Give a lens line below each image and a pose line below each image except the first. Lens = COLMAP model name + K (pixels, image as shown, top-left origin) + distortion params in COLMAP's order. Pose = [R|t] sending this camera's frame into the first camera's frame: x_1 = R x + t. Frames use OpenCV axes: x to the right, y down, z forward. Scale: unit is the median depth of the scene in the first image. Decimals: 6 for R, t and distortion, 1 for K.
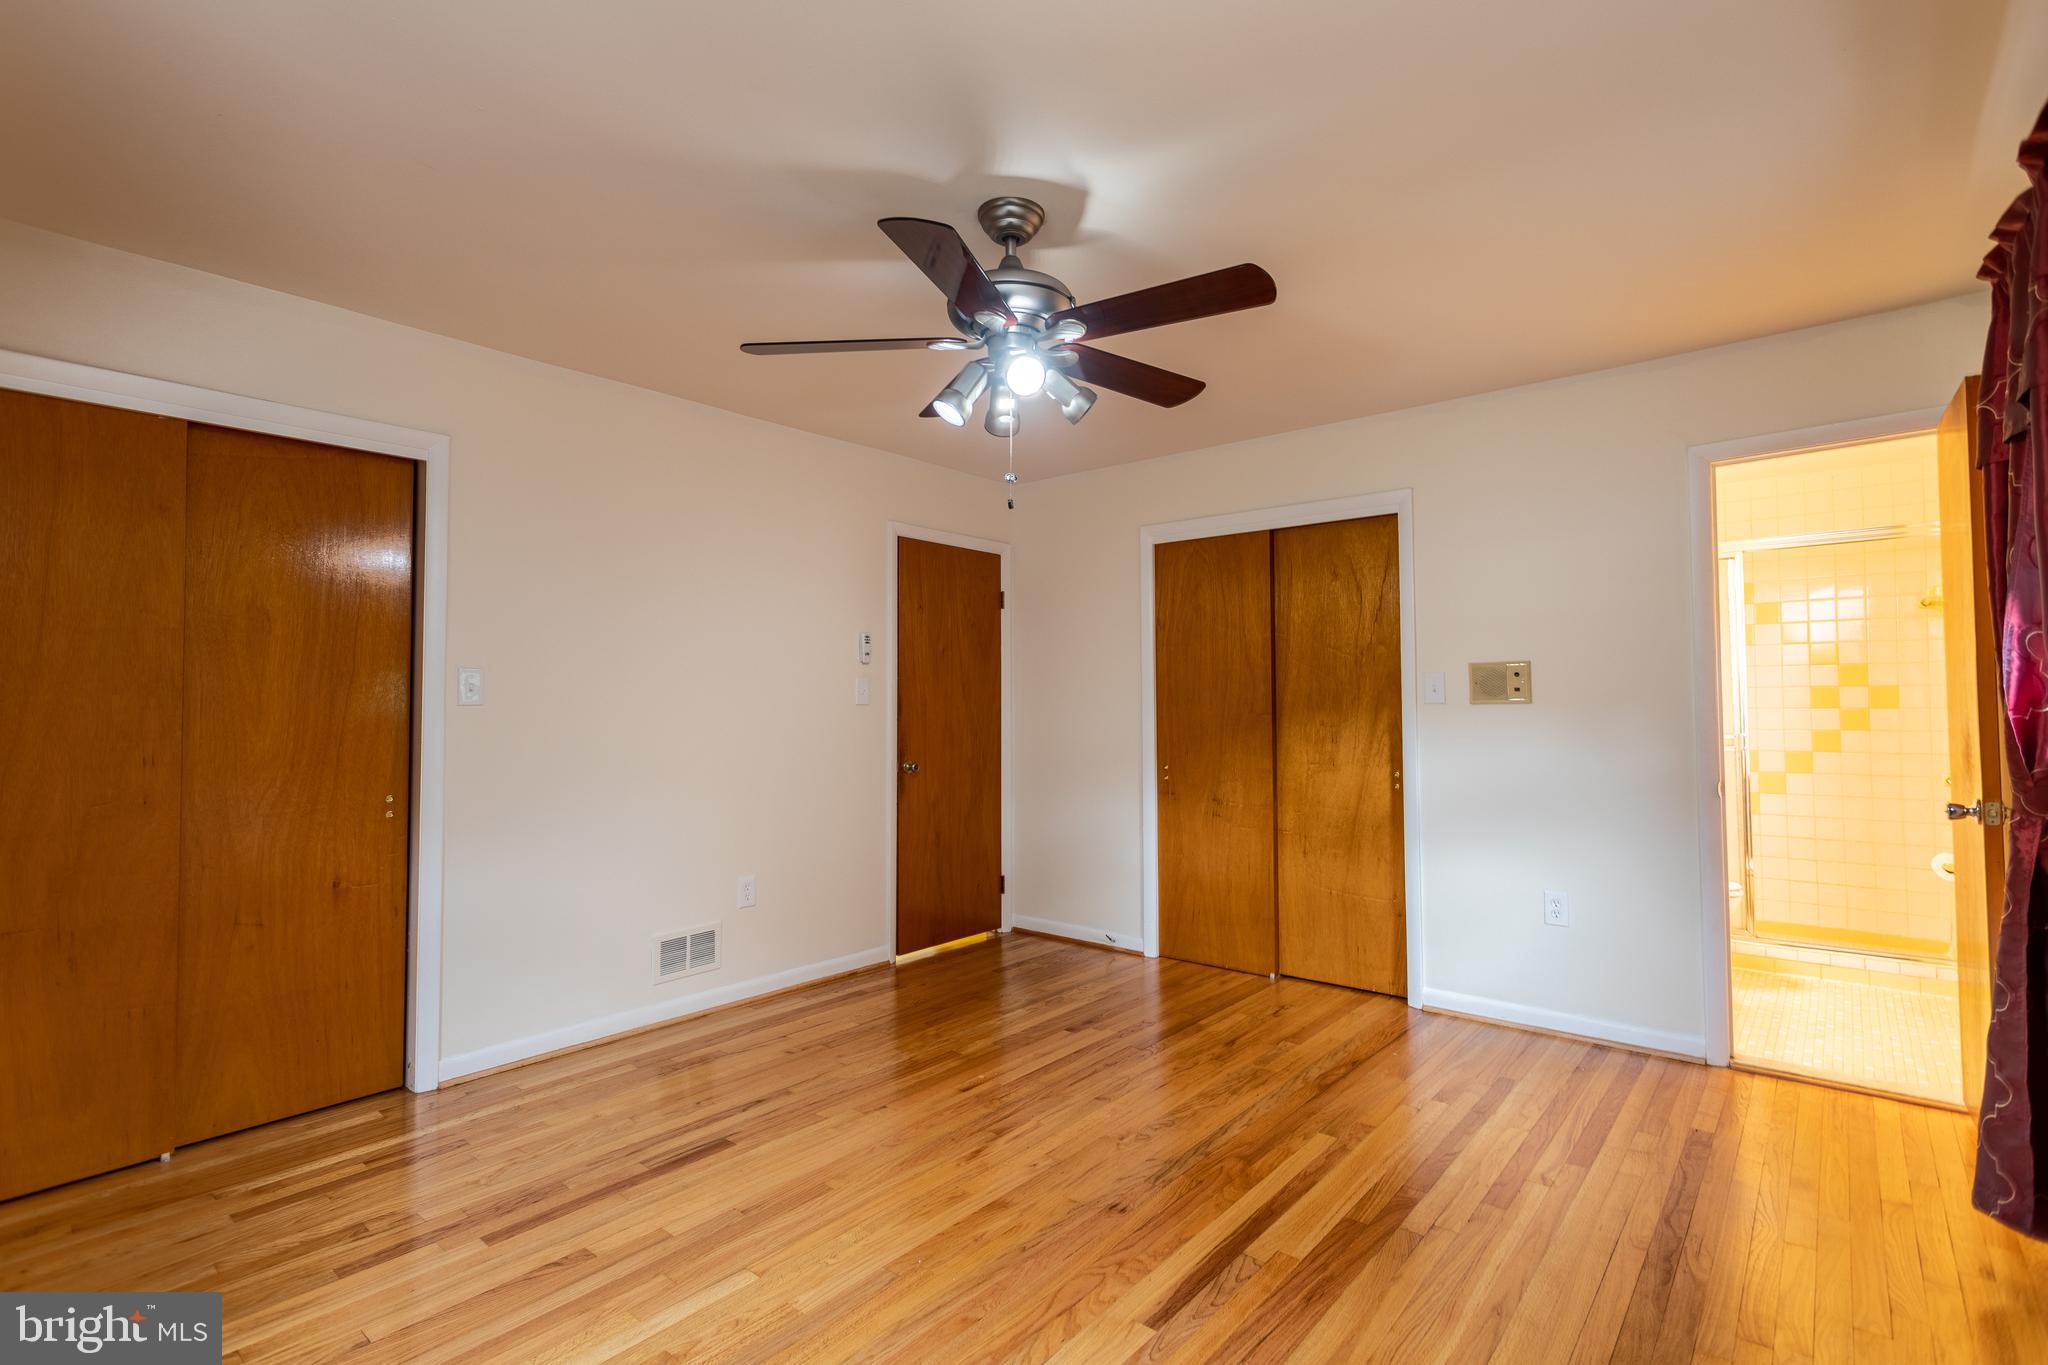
lens RADIAL K [[965.8, 0, 1022.0], [0, 965.8, 673.7], [0, 0, 1]] dist [0.001777, 0.001329]
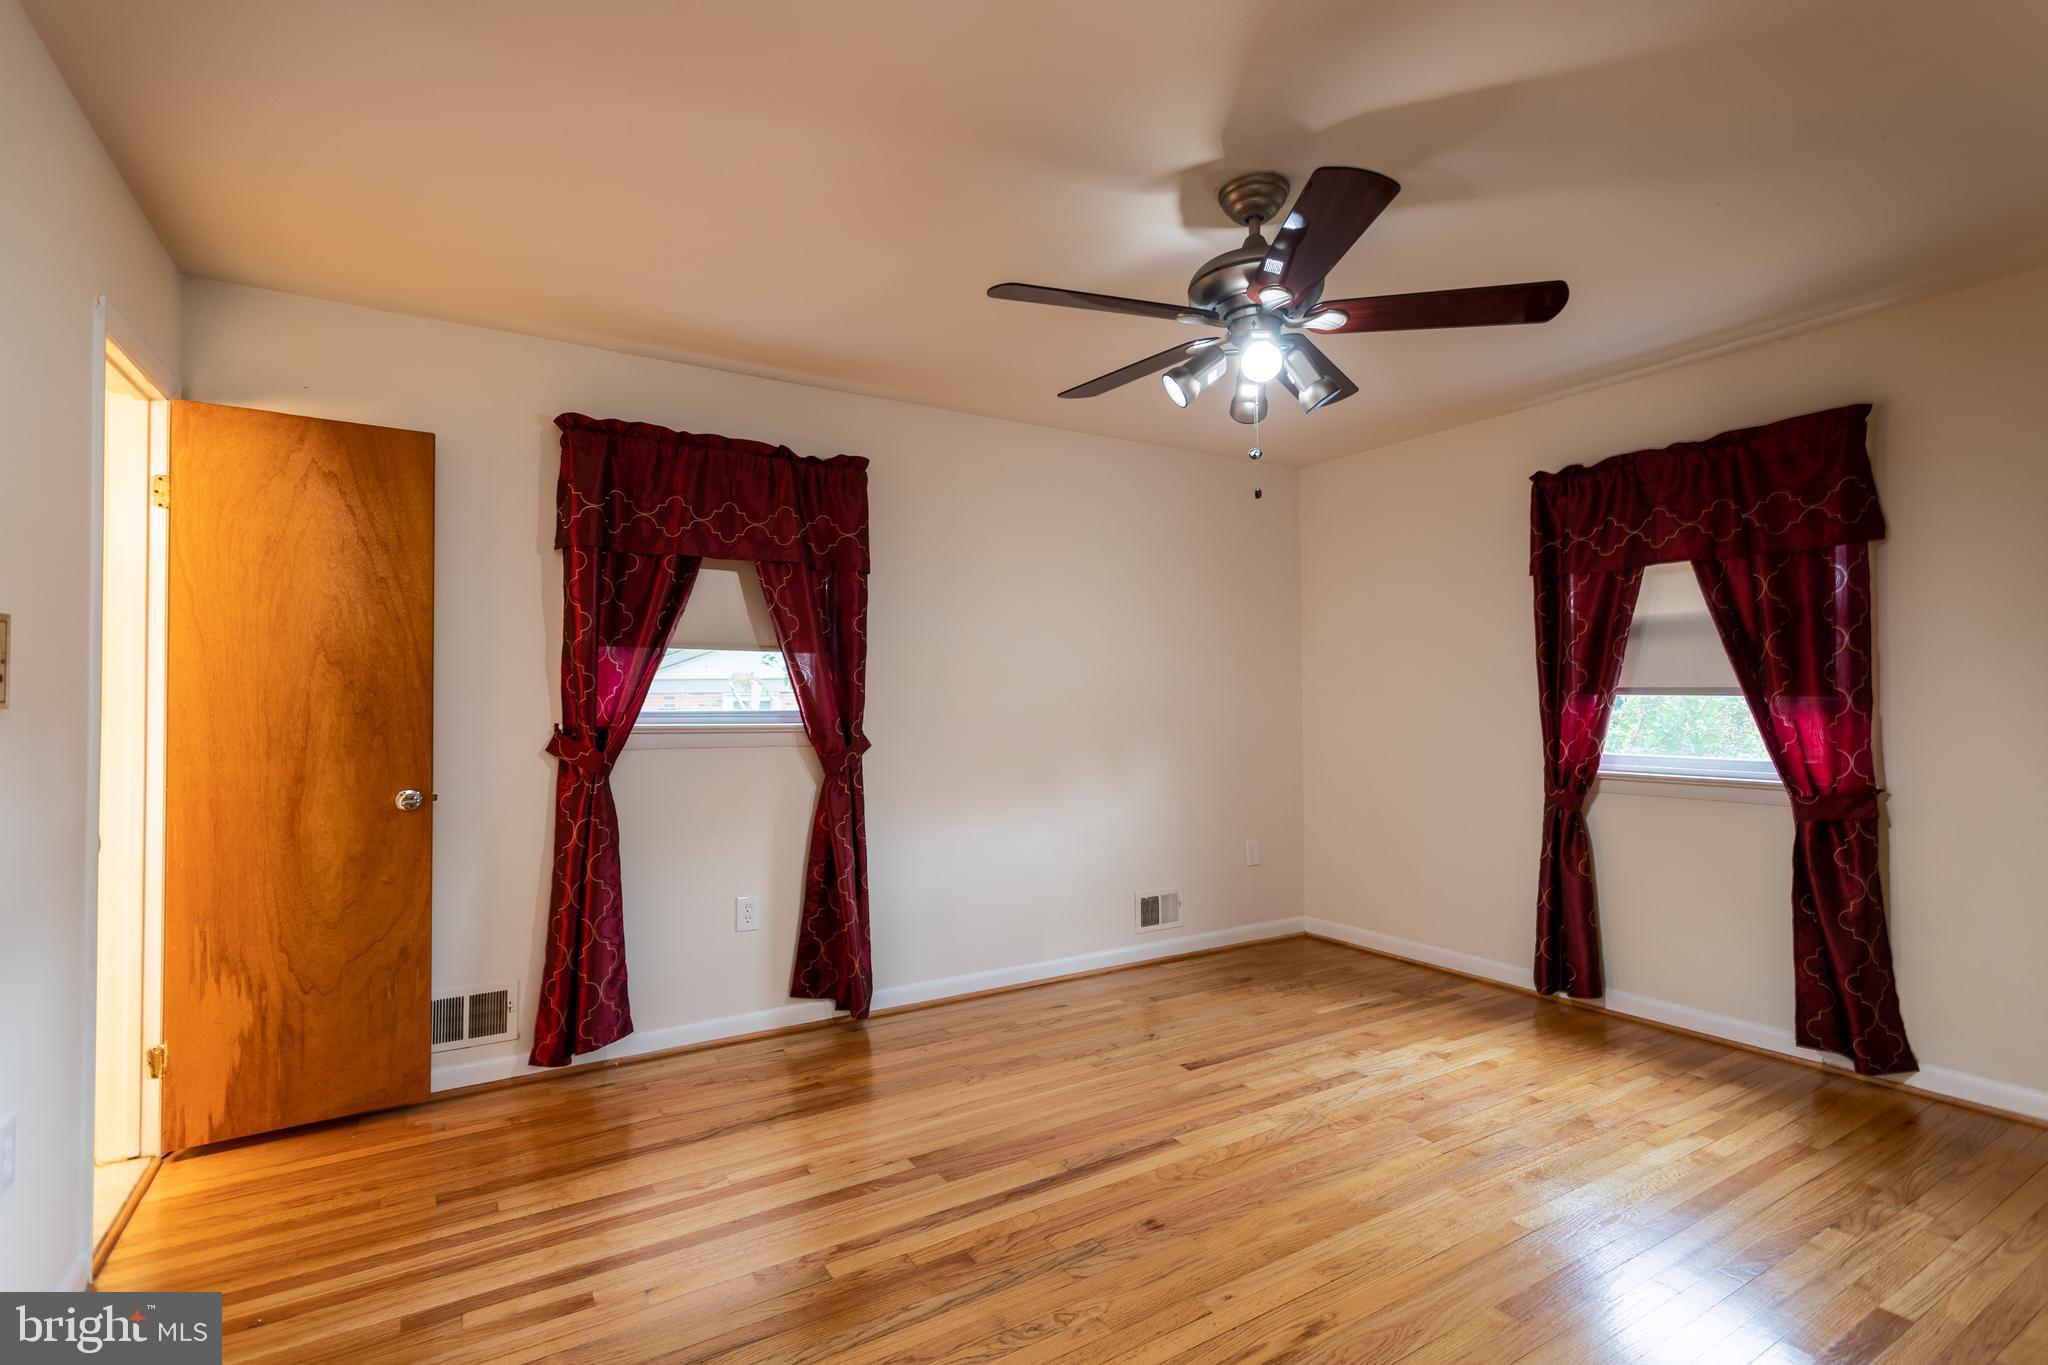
lens RADIAL K [[965.8, 0, 1022.0], [0, 965.8, 673.7], [0, 0, 1]] dist [0.001777, 0.001329]
pose [[-0.950611, 0.017228, 0.309905, -0.082987], [-0.001658, 0.998162, -0.060574, 0.062537], [-0.310379, -0.058096, -0.948836, 1.970992]]
